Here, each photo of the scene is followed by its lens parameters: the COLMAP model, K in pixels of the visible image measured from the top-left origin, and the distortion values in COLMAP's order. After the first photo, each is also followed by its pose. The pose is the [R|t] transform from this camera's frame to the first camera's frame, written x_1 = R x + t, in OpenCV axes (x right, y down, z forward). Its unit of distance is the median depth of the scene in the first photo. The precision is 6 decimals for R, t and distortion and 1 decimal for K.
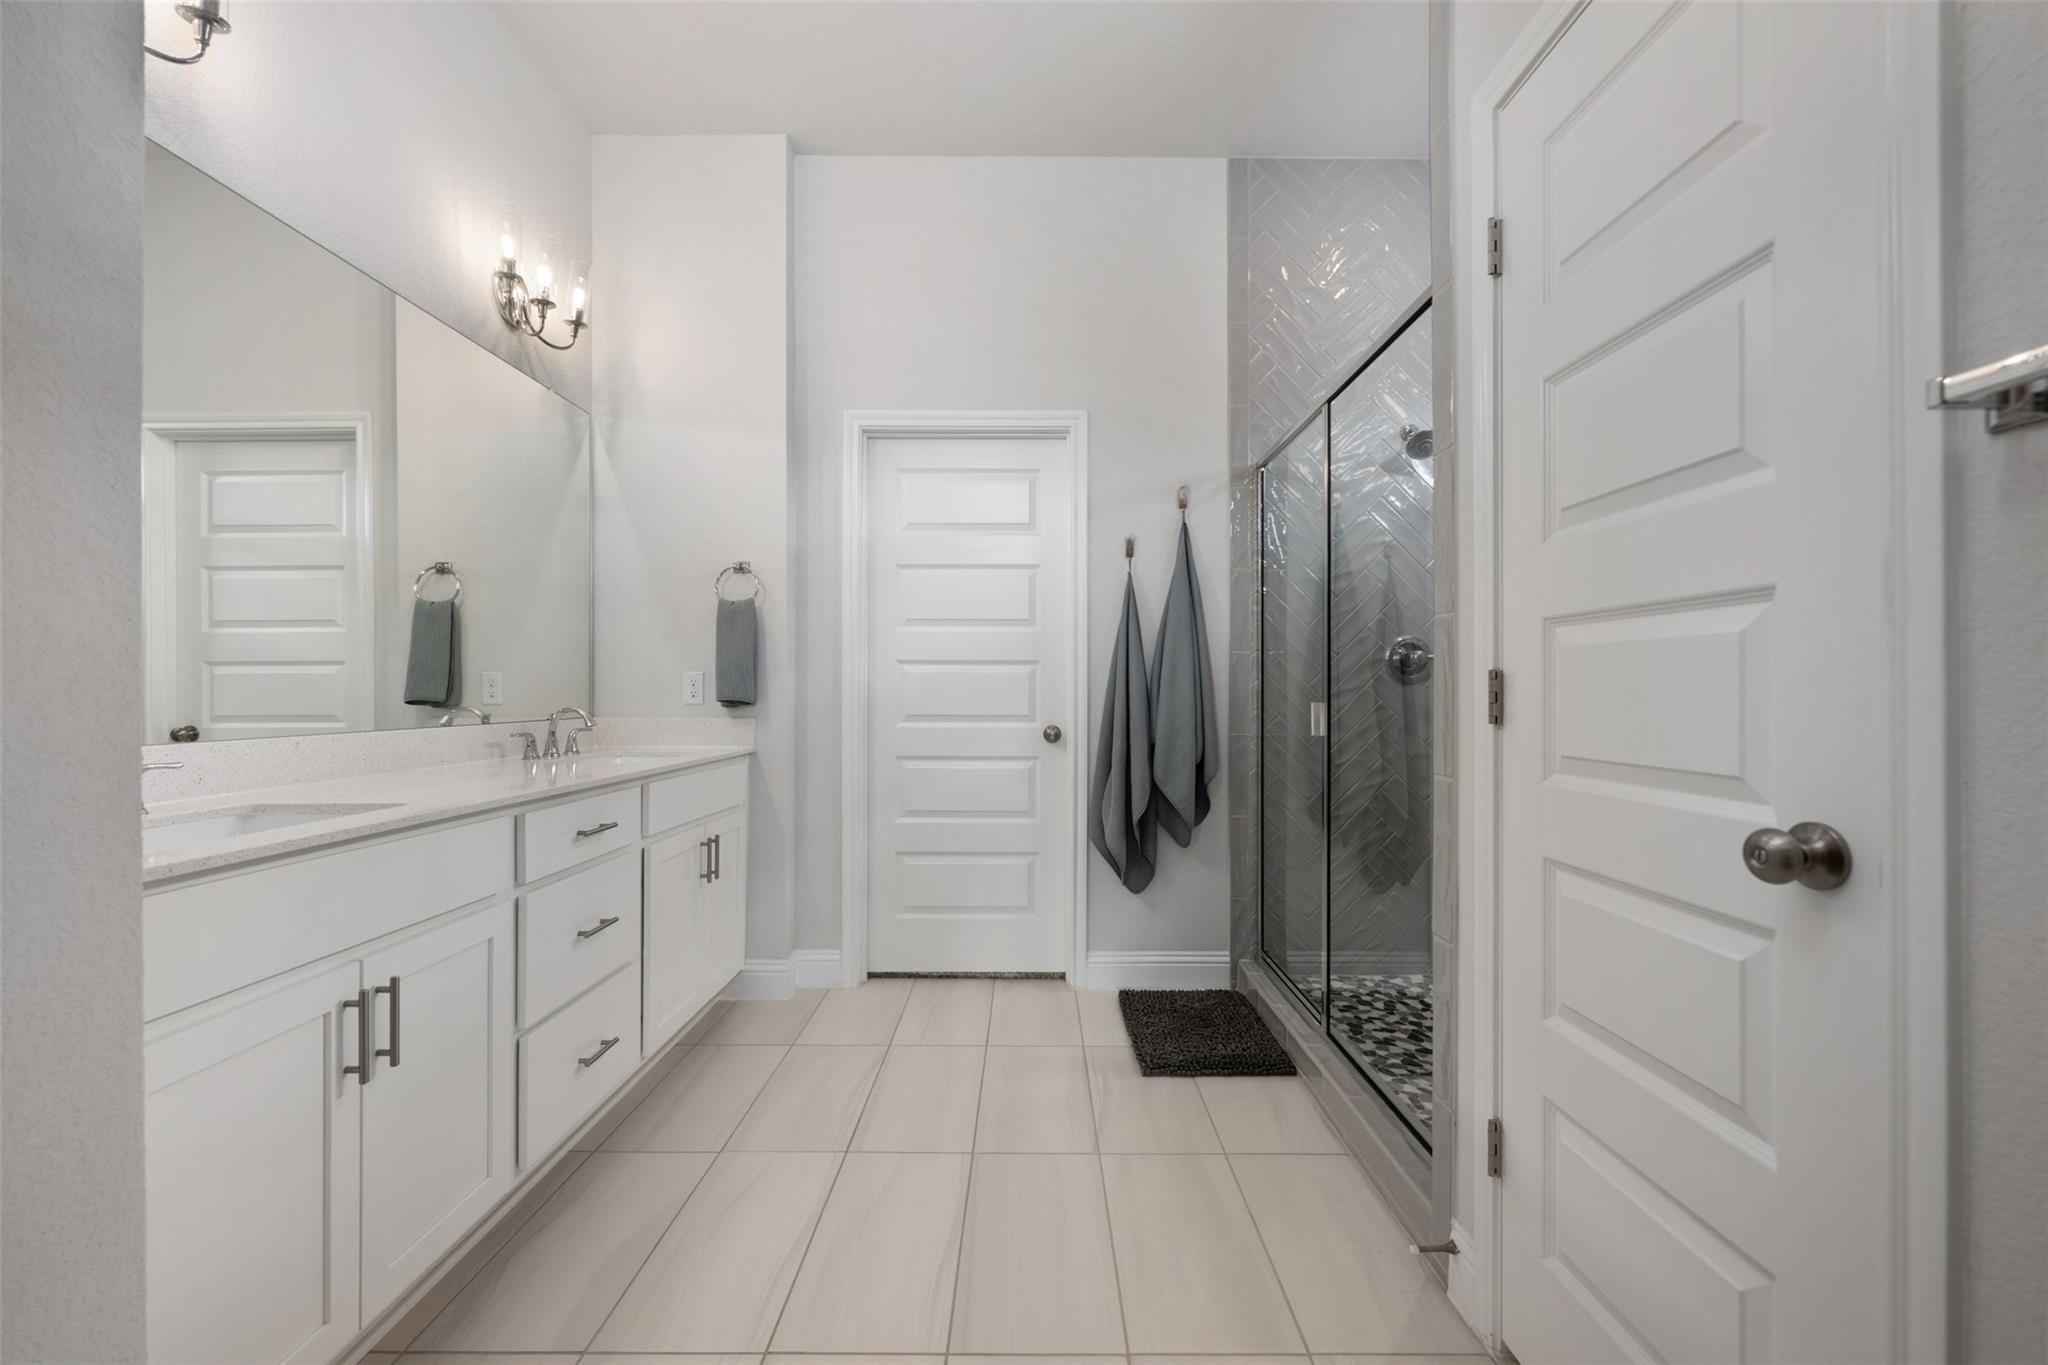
lens RADIAL K [[838.7, 0, 1031.9], [0, 838.7, 682.0], [0, 0, 1]] dist [0.008430, 0.000035]
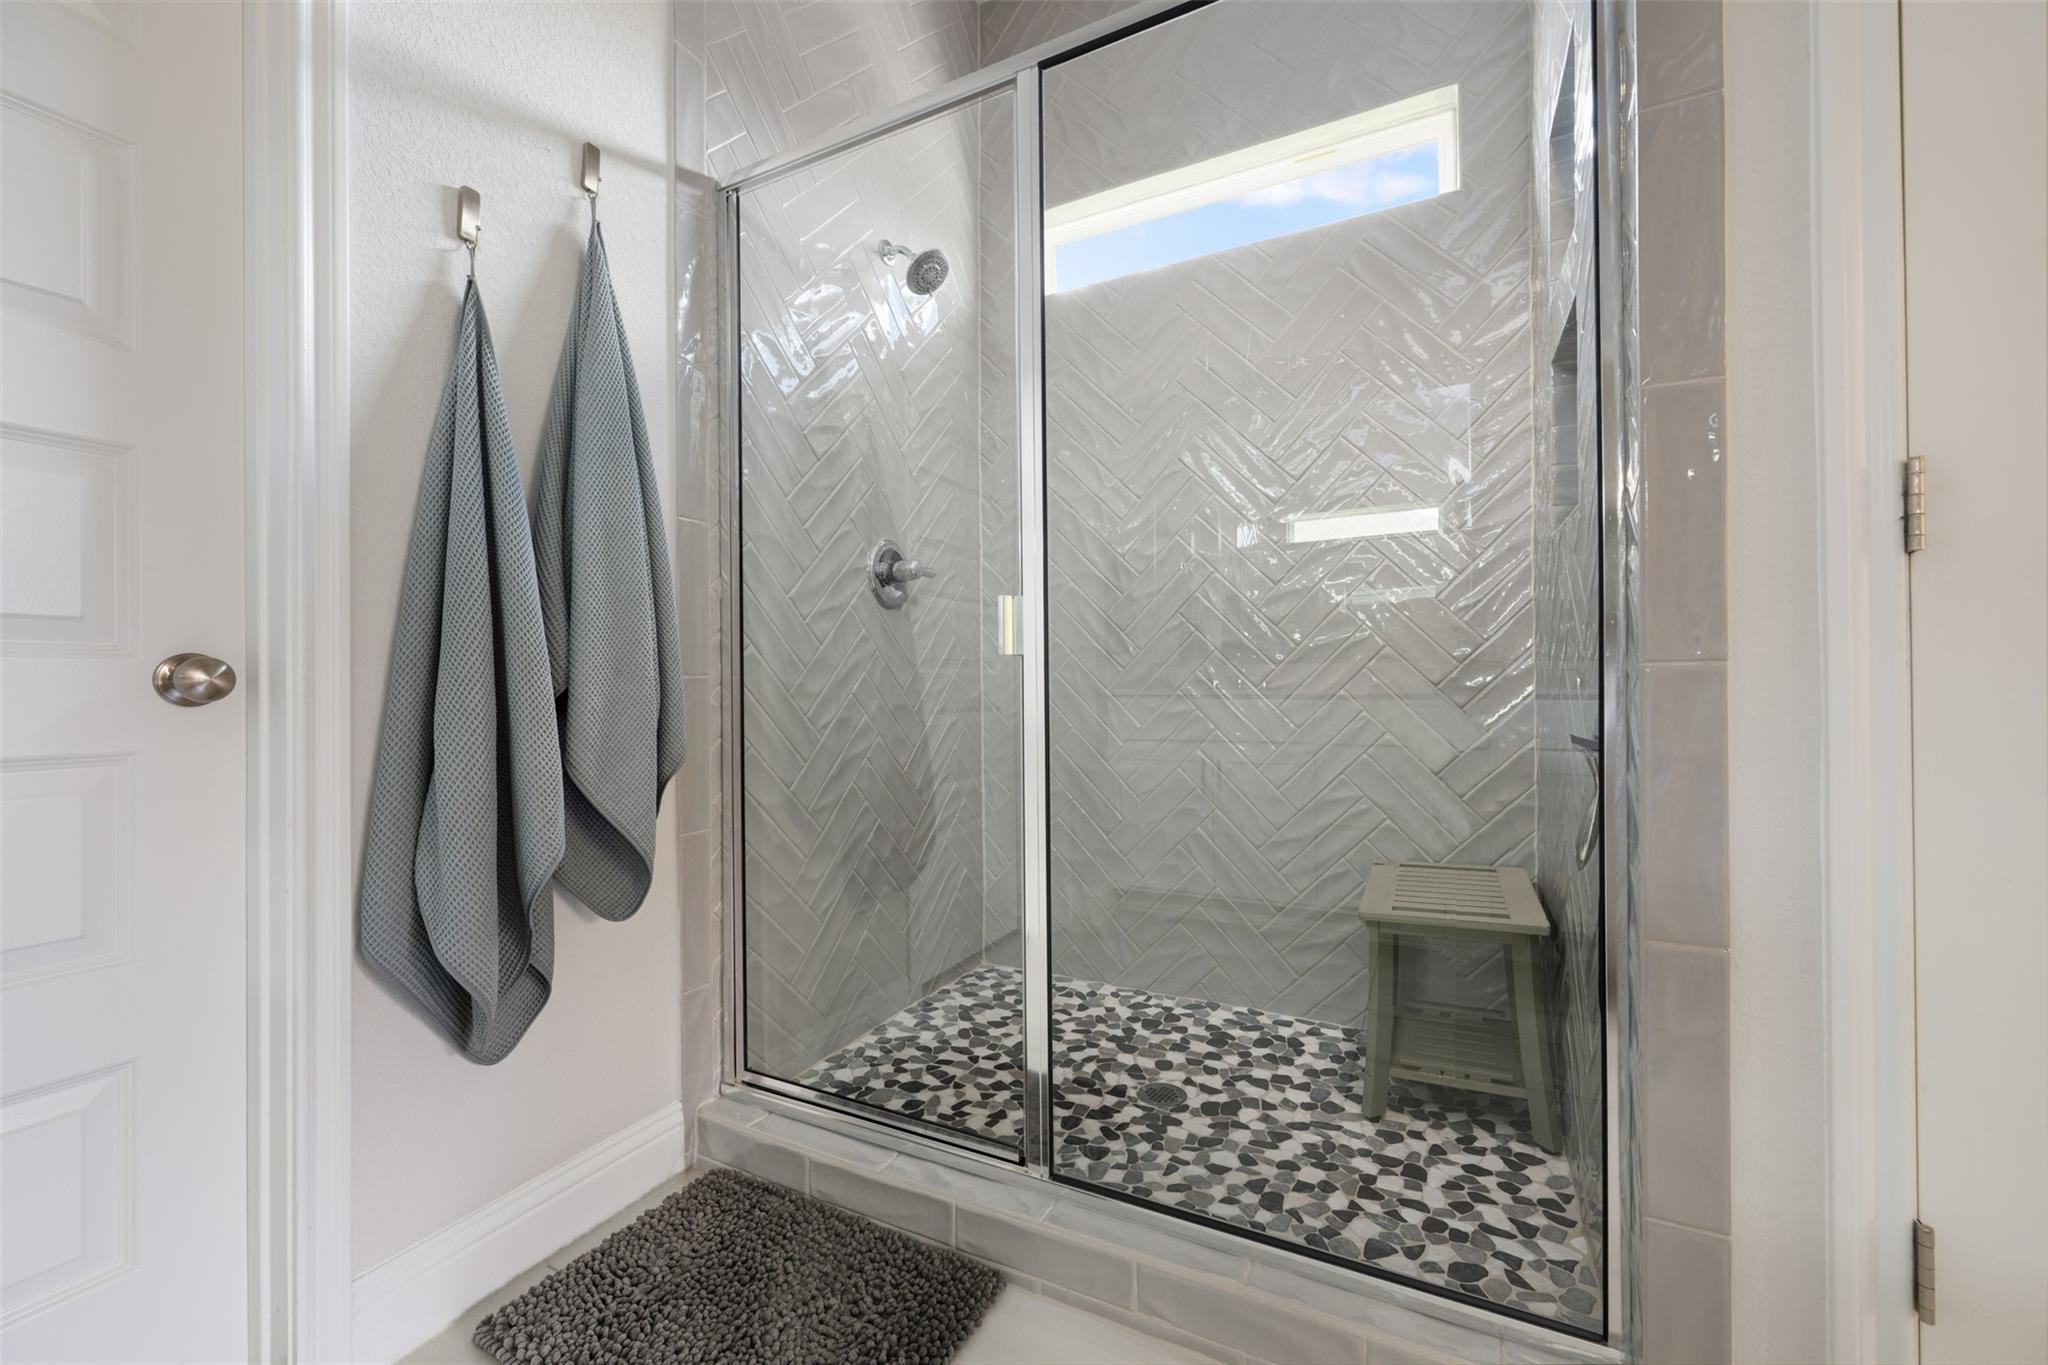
lens RADIAL K [[816.0, 0, 1024.0], [0, 816.0, 682.5], [0, 0, 1]] dist [0.000680, 0.000017]
pose [[0.467212, -0.000526, 0.884145, -0.112039], [0.000527, 1.000000, 0.000316, 0.068327], [-0.884145, 0.000319, 0.467212, 0.604021]]
